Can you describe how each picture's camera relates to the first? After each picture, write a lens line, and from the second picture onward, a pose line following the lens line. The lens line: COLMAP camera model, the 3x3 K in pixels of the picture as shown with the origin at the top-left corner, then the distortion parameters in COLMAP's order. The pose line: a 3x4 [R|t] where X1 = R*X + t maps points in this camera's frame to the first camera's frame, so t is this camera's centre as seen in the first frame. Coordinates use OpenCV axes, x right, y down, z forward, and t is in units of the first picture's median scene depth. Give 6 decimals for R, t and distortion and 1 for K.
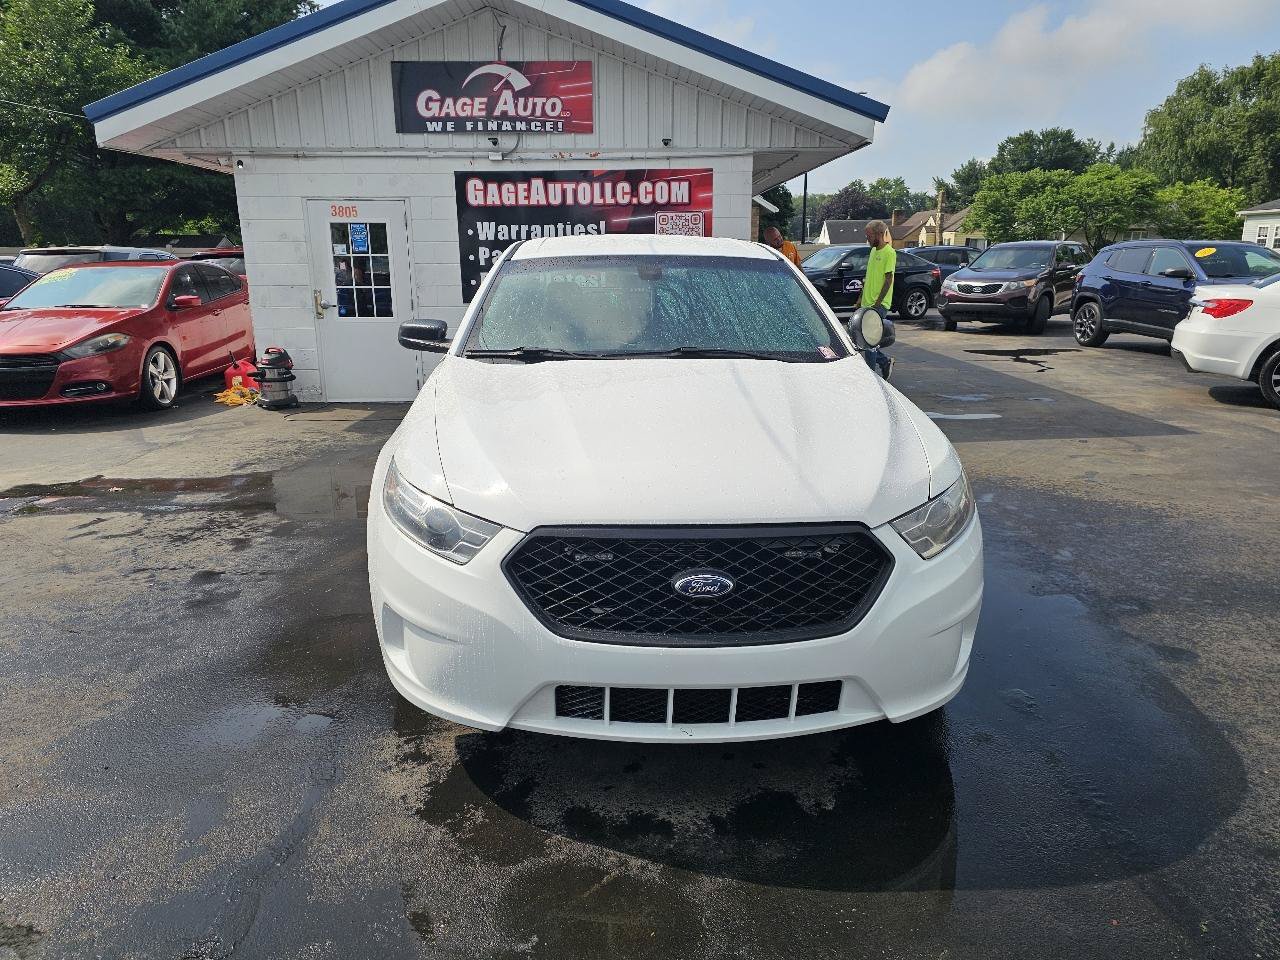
lens RADIAL K [[858.8, 0, 632.0], [0, 858.8, 474.6], [0, 0, 1]] dist [0.056421, -0.046210]
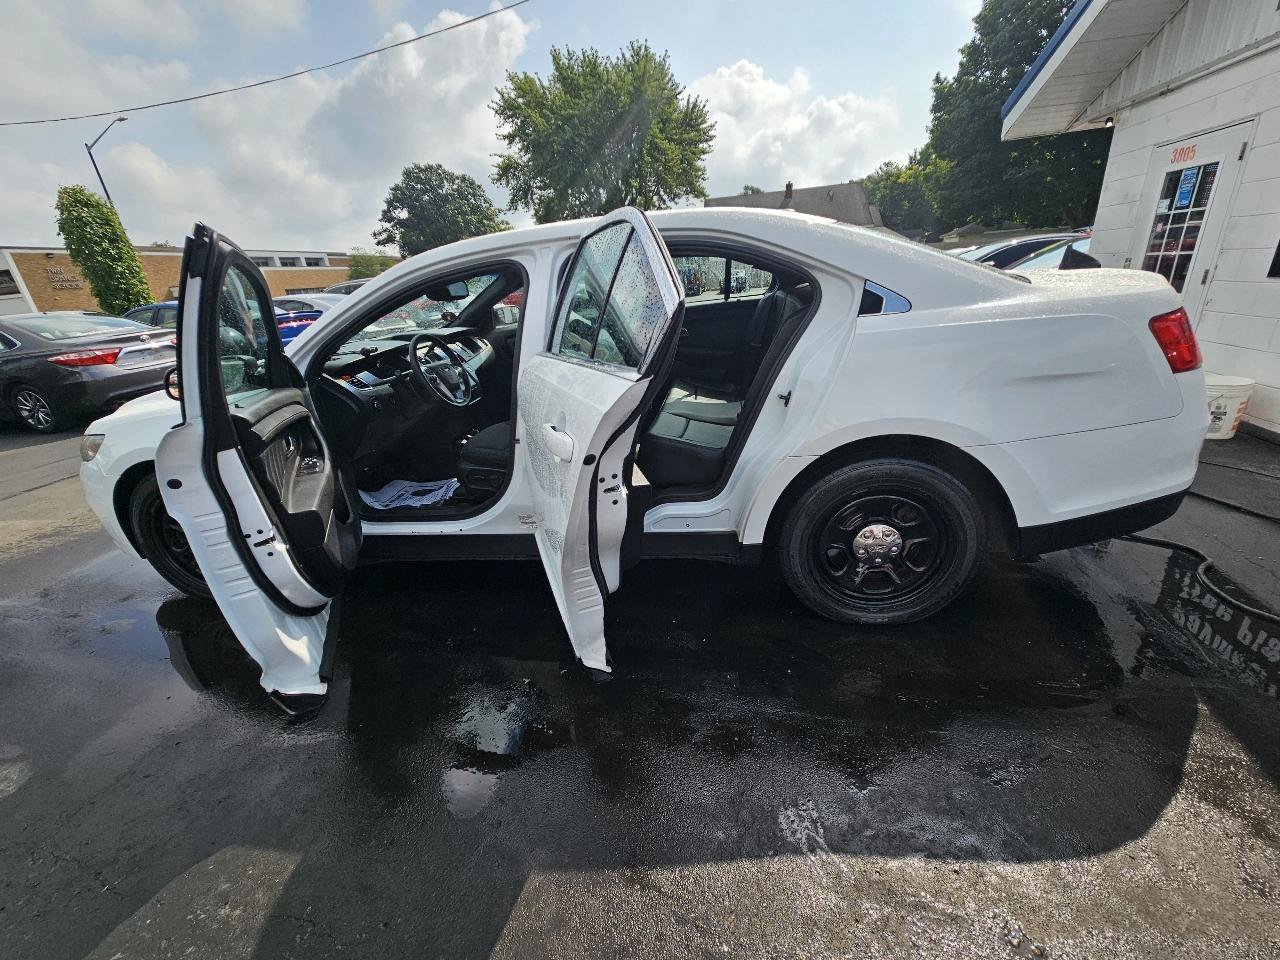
lens RADIAL K [[519.8, 0, 642.1], [0, 519.8, 484.2], [0, 0, 1]] dist [0.002537, -0.001891]
pose [[-0.204676, 0.385320, -0.899798, 0.329621], [-0.165074, 0.892504, 0.419746, -0.153247], [0.964810, 0.234445, -0.119067, 0.659626]]
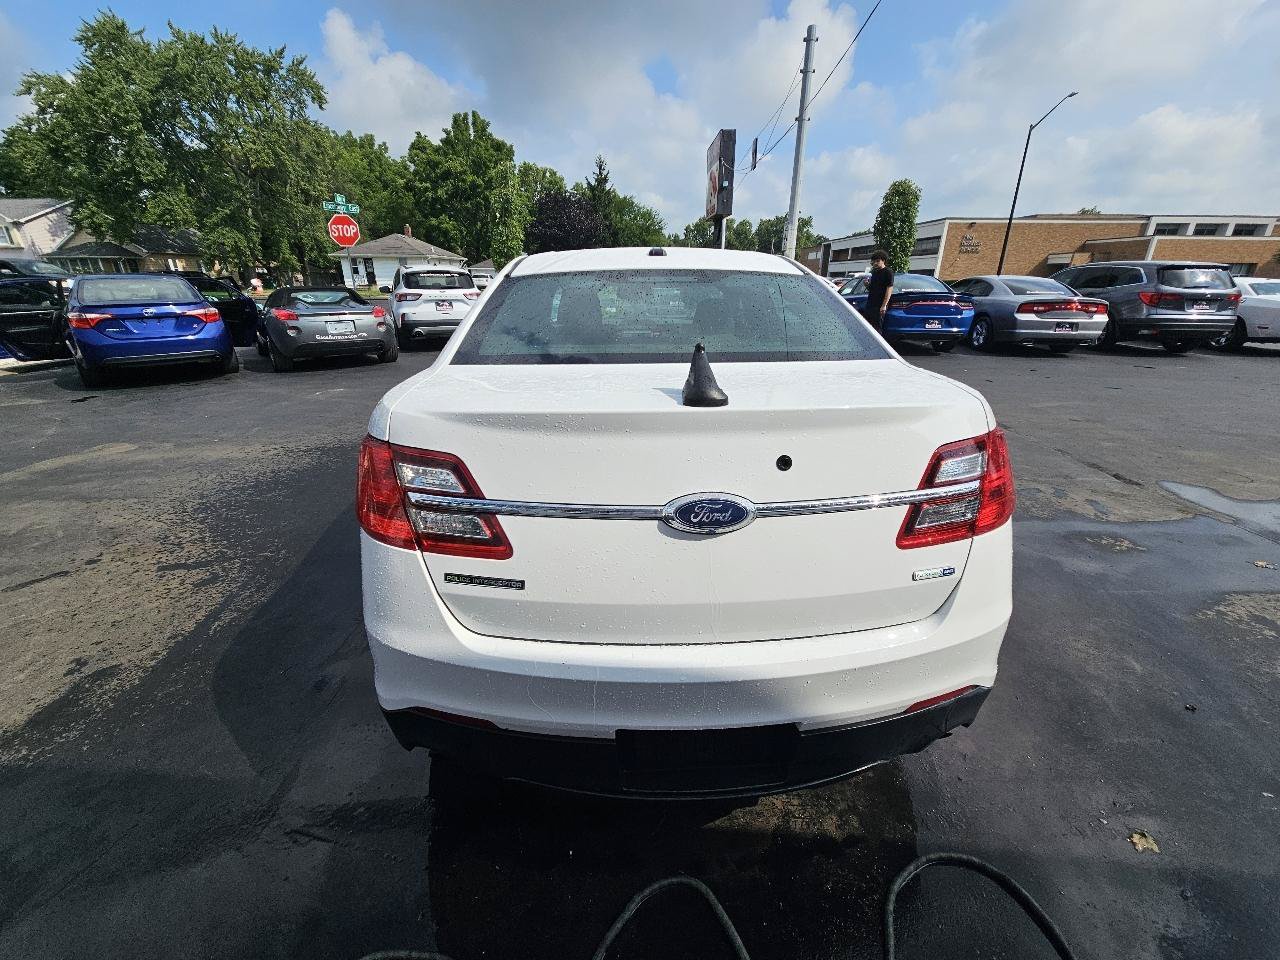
lens RADIAL K [[519.8, 0, 640.5], [0, 519.8, 481.1], [0, 0, 1]] dist [0.002537, -0.001891]
pose [[-0.999898, -0.003174, 0.013935, 0.000500], [0.005555, 0.812051, 0.583559, -0.238572], [-0.013168, 0.583577, -0.811951, 0.947030]]
